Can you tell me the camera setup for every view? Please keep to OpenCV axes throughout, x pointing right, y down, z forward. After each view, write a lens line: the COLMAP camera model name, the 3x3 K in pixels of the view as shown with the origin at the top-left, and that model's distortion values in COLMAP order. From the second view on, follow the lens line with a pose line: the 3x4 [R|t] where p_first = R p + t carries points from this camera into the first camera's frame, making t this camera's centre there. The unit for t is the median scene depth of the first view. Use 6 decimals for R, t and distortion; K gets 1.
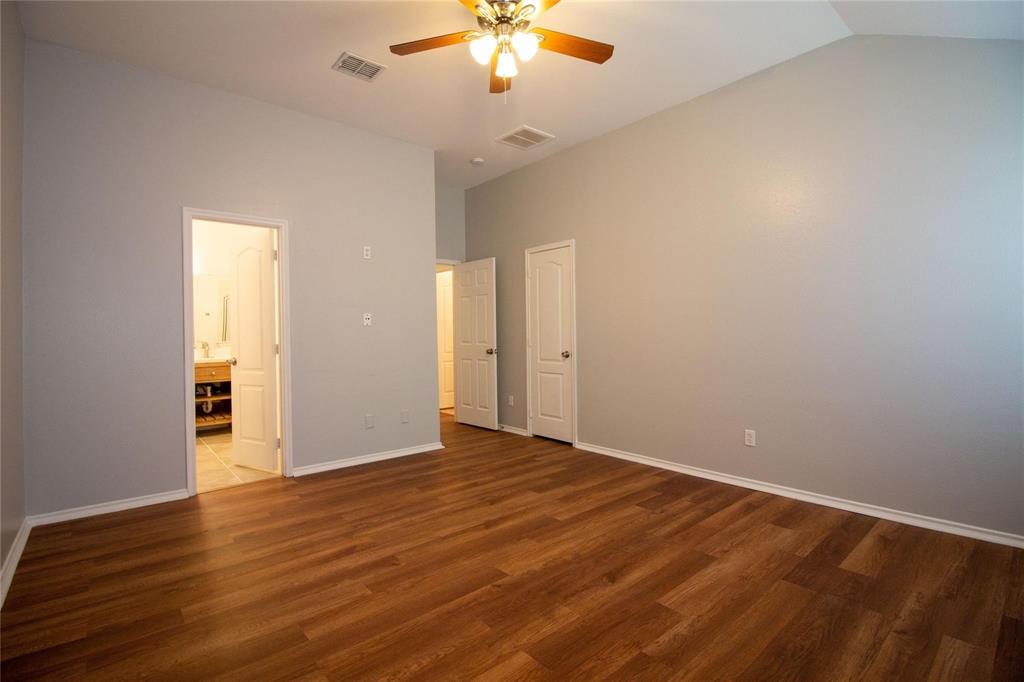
lens RADIAL K [[472.6, 0, 505.8], [0, 472.6, 329.5], [0, 0, 1]] dist [-0.001146, -0.012461]
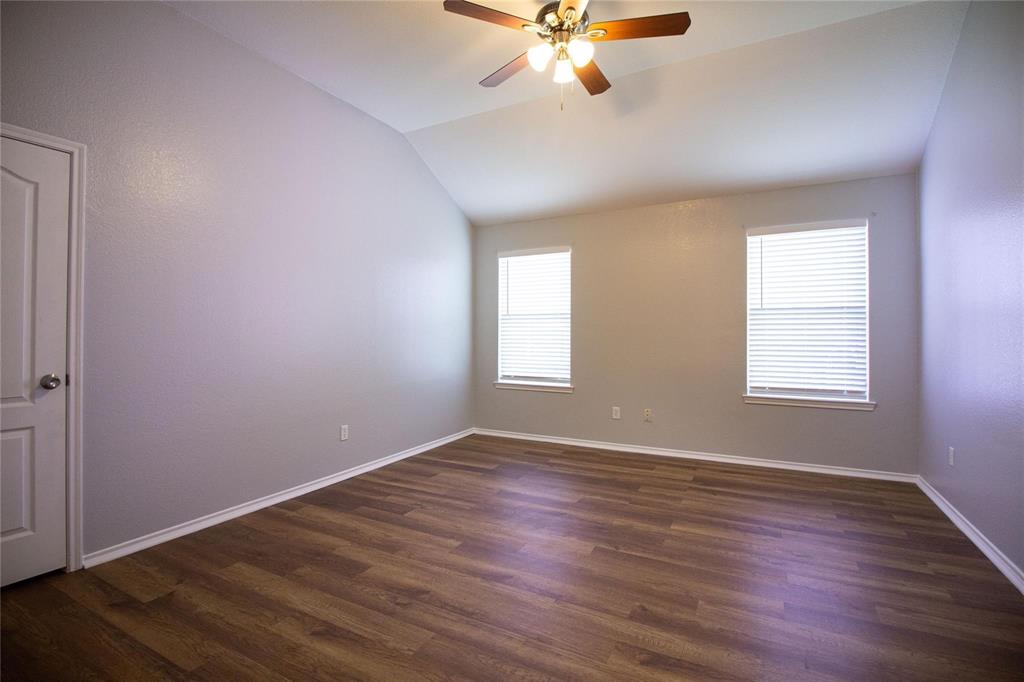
lens RADIAL K [[472.6, 0, 505.8], [0, 472.6, 329.5], [0, 0, 1]] dist [-0.001146, -0.012461]
pose [[-0.361037, 0.017200, 0.932393, -0.724577], [-0.003771, 0.999795, -0.019903, 0.013154], [-0.932544, -0.010702, -0.360898, 1.186322]]
